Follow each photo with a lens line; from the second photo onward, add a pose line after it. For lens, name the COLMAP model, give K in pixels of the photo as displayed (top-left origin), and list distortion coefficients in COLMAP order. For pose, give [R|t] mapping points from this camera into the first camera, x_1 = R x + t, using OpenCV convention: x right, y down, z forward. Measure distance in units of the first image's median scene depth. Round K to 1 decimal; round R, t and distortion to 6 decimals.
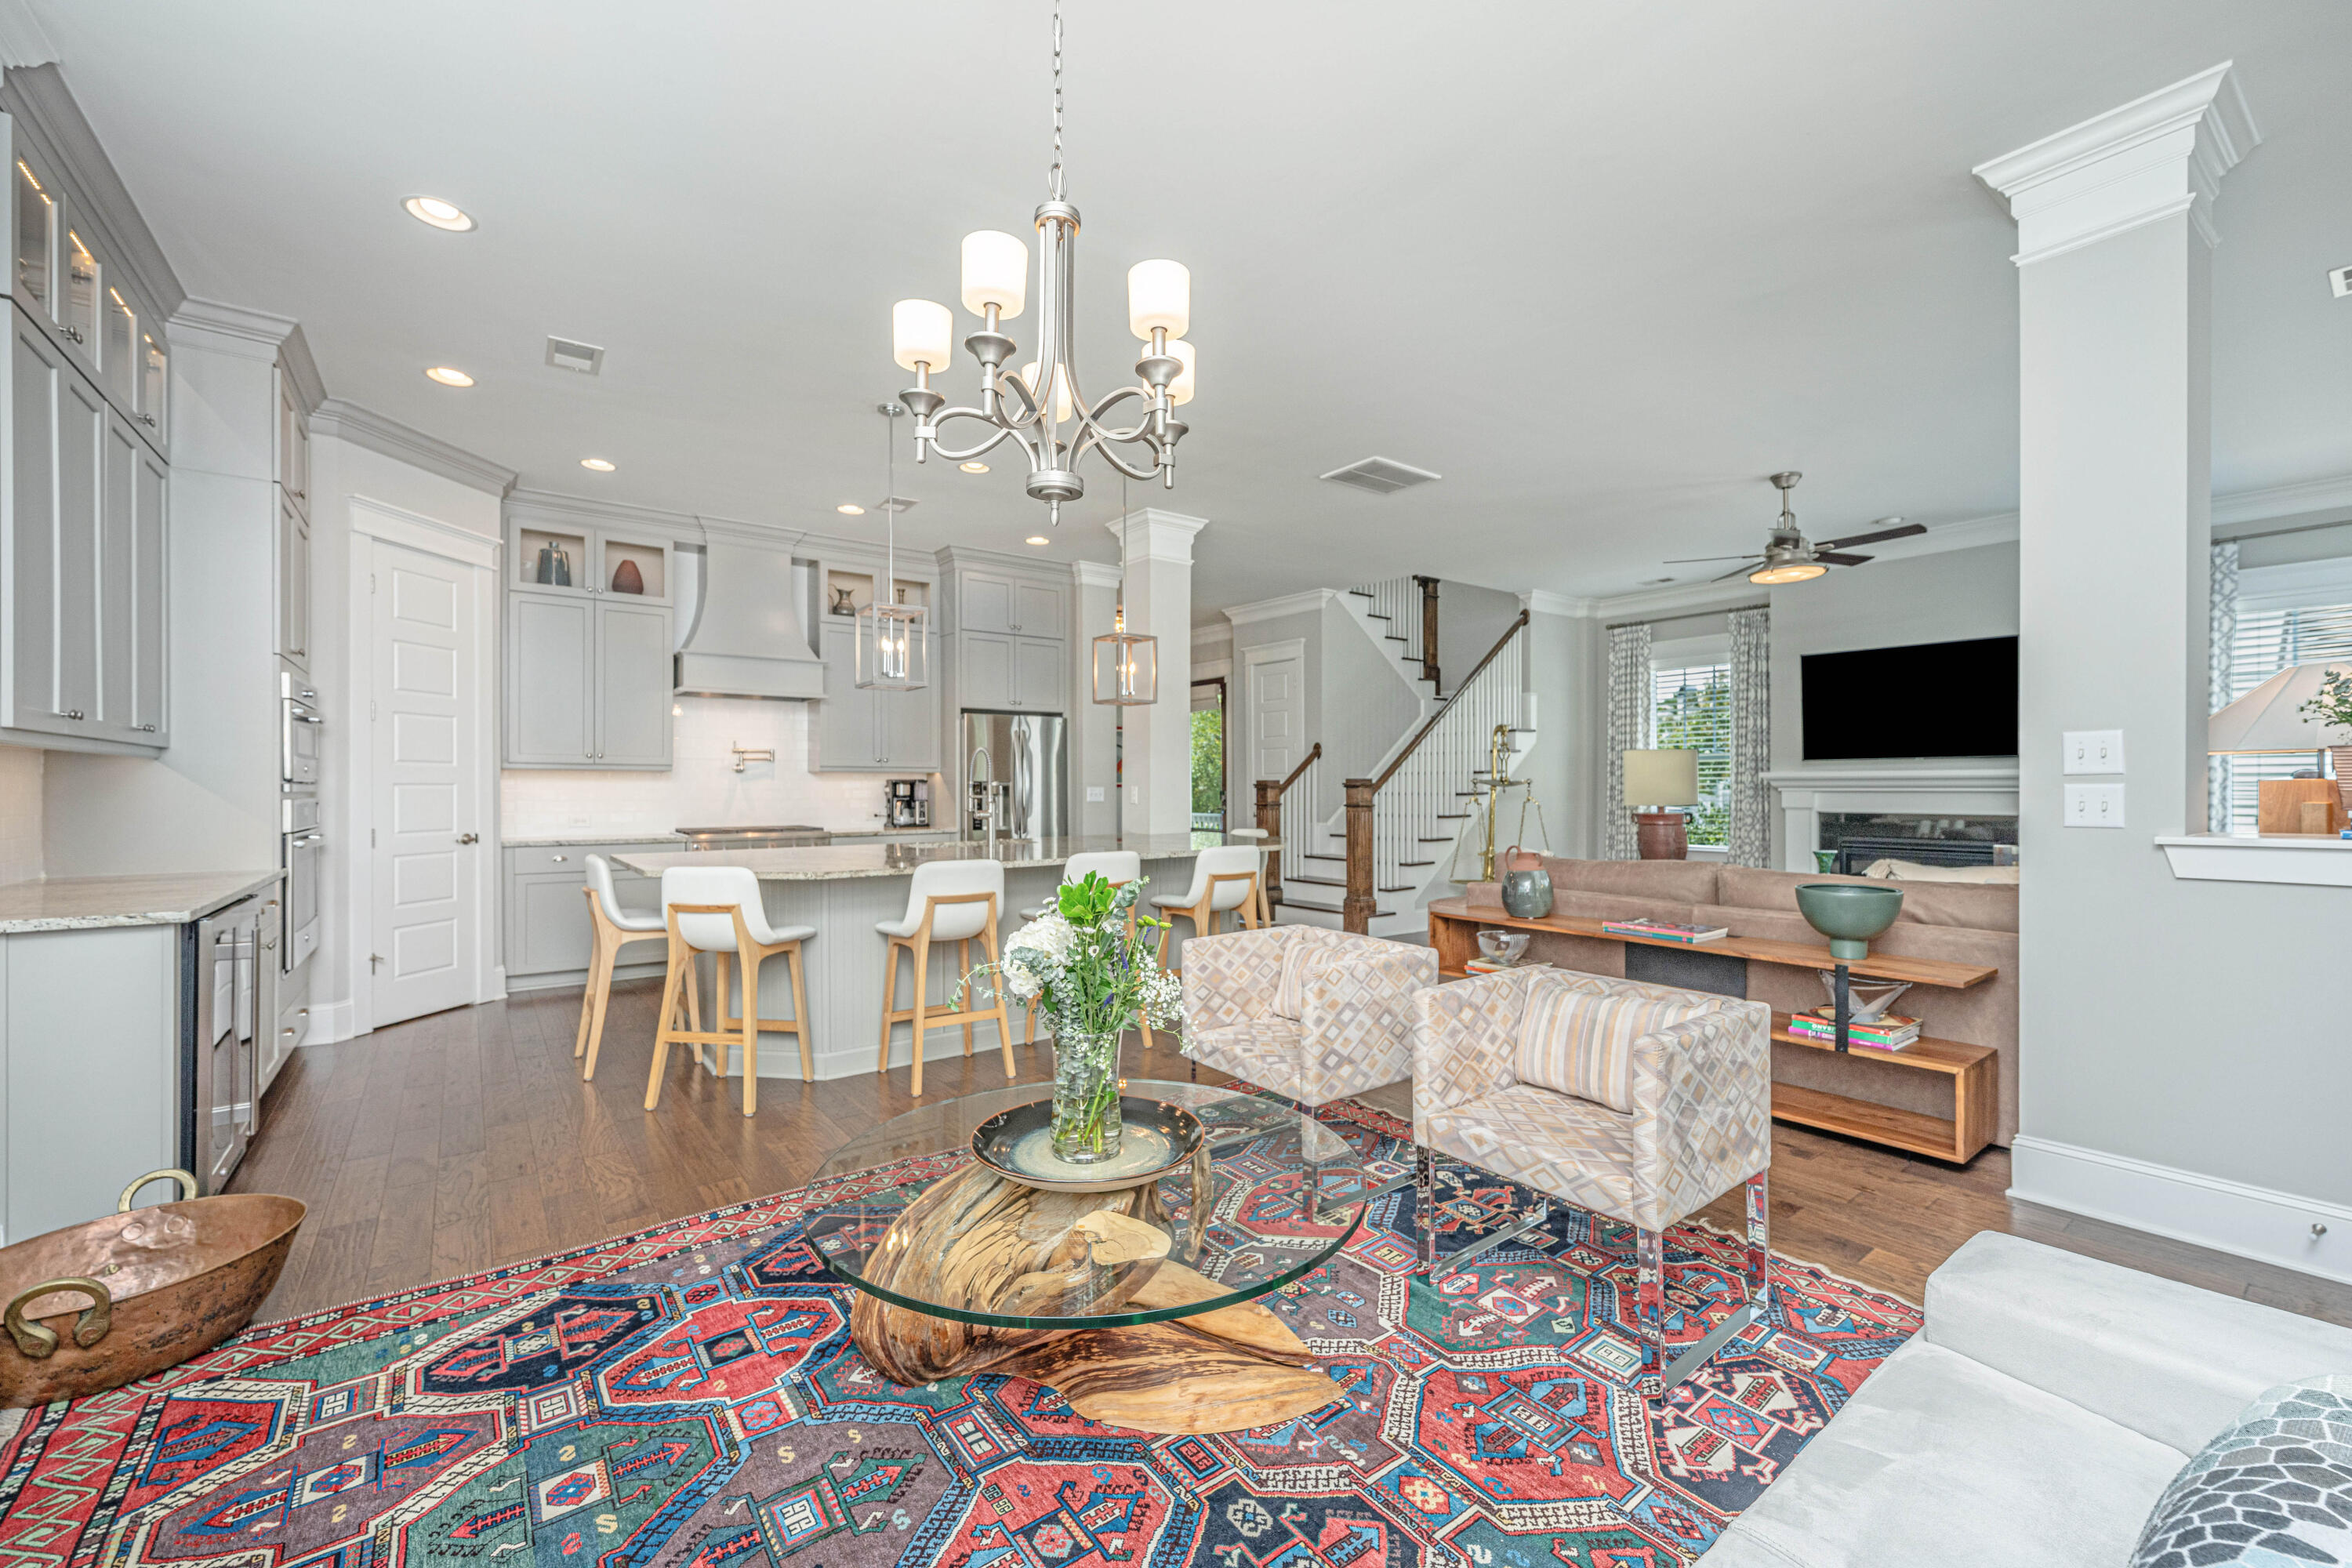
lens RADIAL K [[937.4, 0, 1155.7], [0, 937.4, 781.5], [0, 0, 1]] dist [-0.001481, -0.000609]
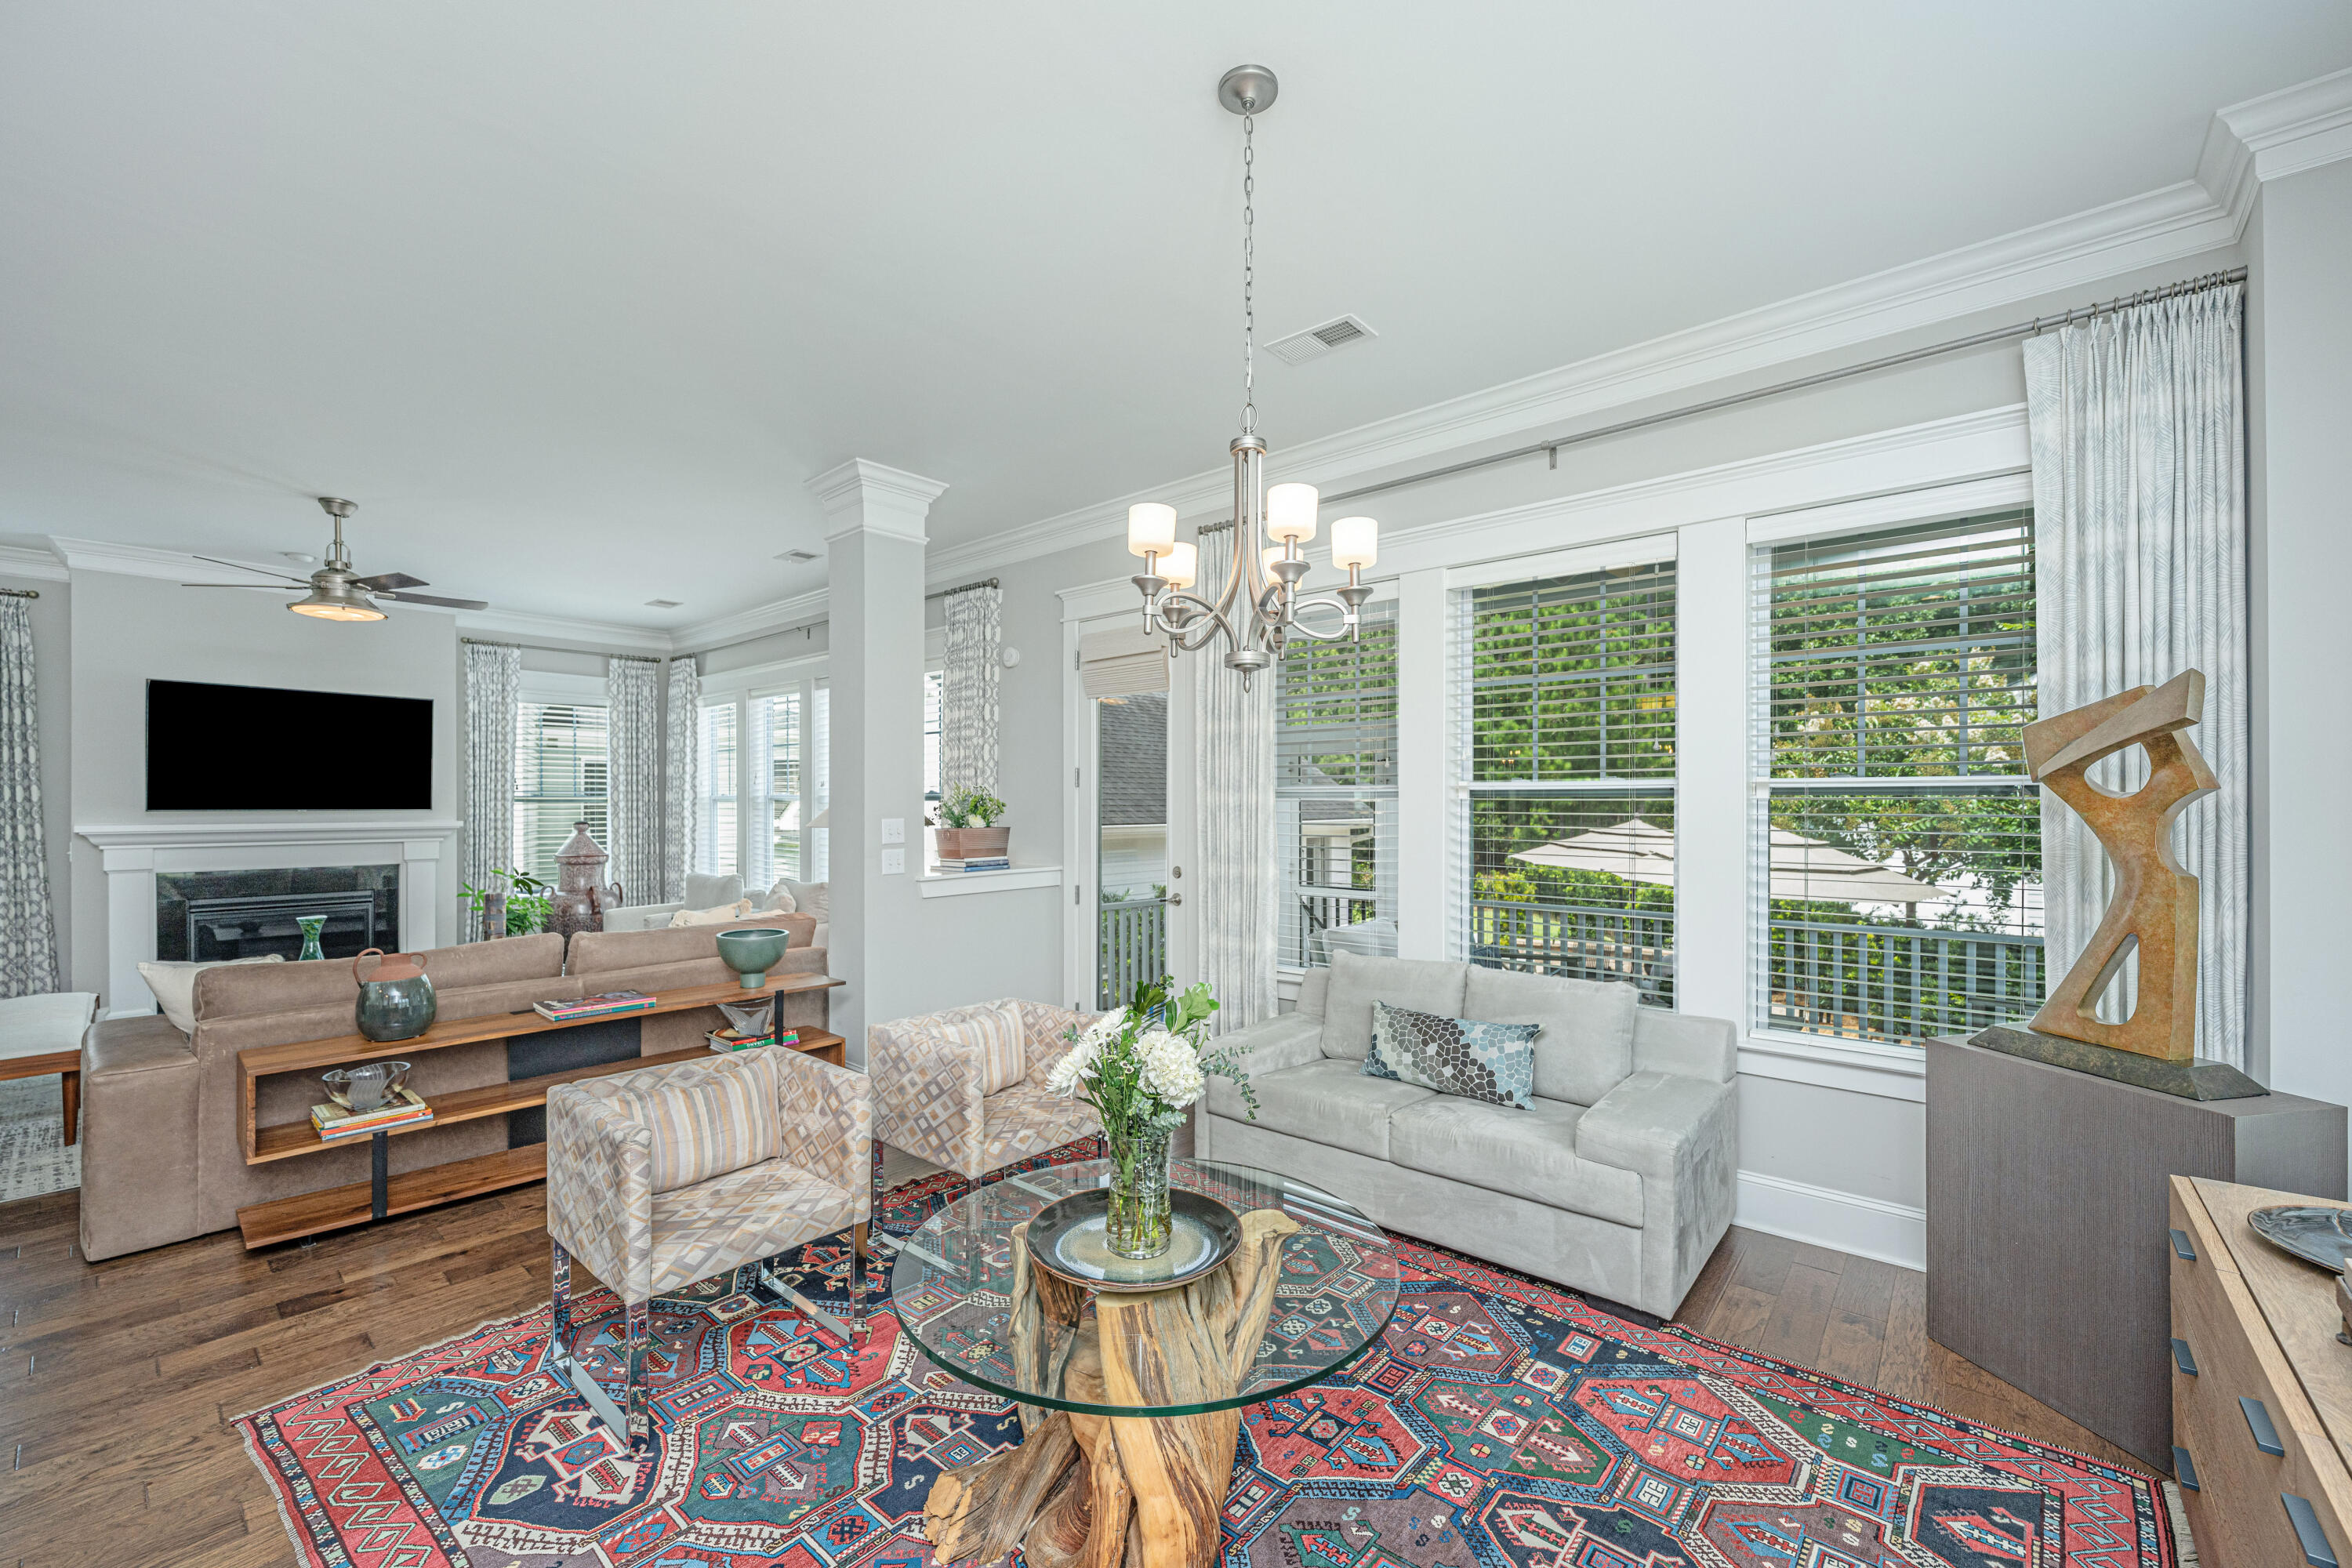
lens RADIAL K [[937.4, 0, 1198.7], [0, 937.4, 799.6], [0, 0, 1]] dist [-0.001481, -0.000609]
pose [[-0.232883, 0.007106, 0.972479, -0.391306], [-0.003905, 0.999958, -0.008242, -0.038060], [-0.972497, -0.005717, -0.232846, 0.406892]]
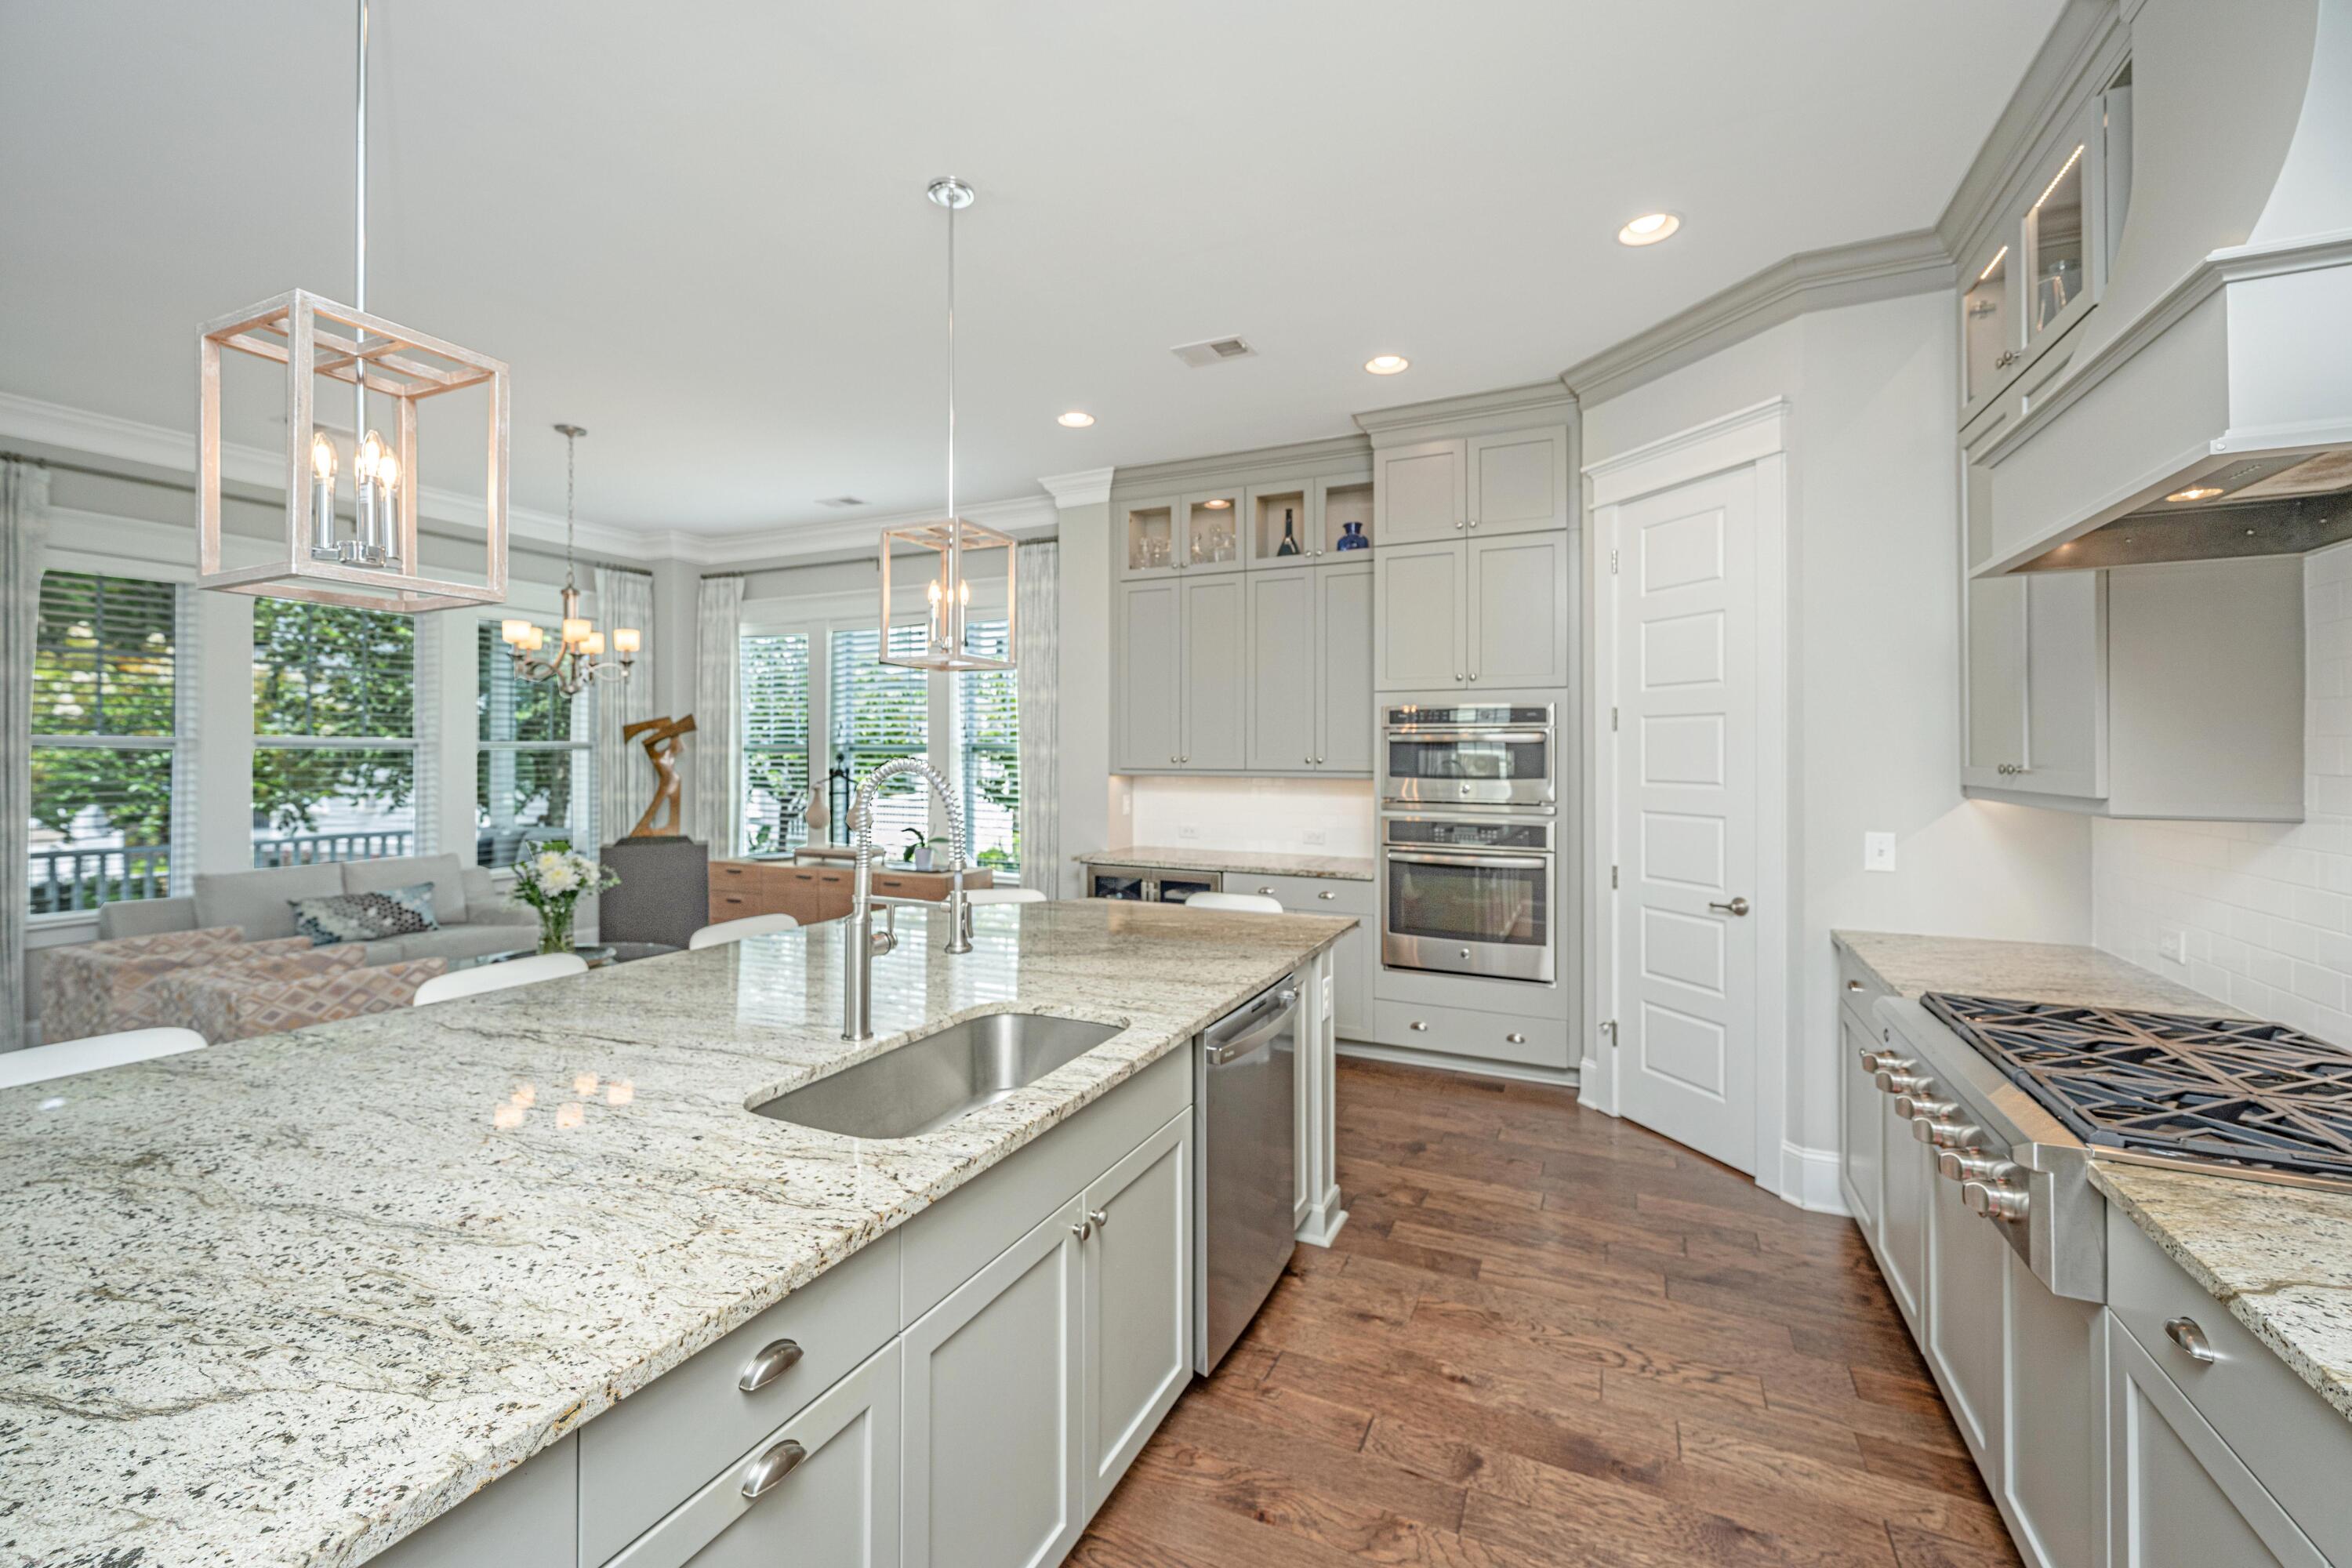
lens RADIAL K [[937.4, 0, 1204.6], [0, 937.4, 748.9], [0, 0, 1]] dist [-0.001481, -0.000609]
pose [[-0.870163, -0.002830, -0.492756, -0.113752], [0.001735, 0.999960, -0.008807, -0.036239], [0.492761, -0.008518, -0.870123, 1.297146]]
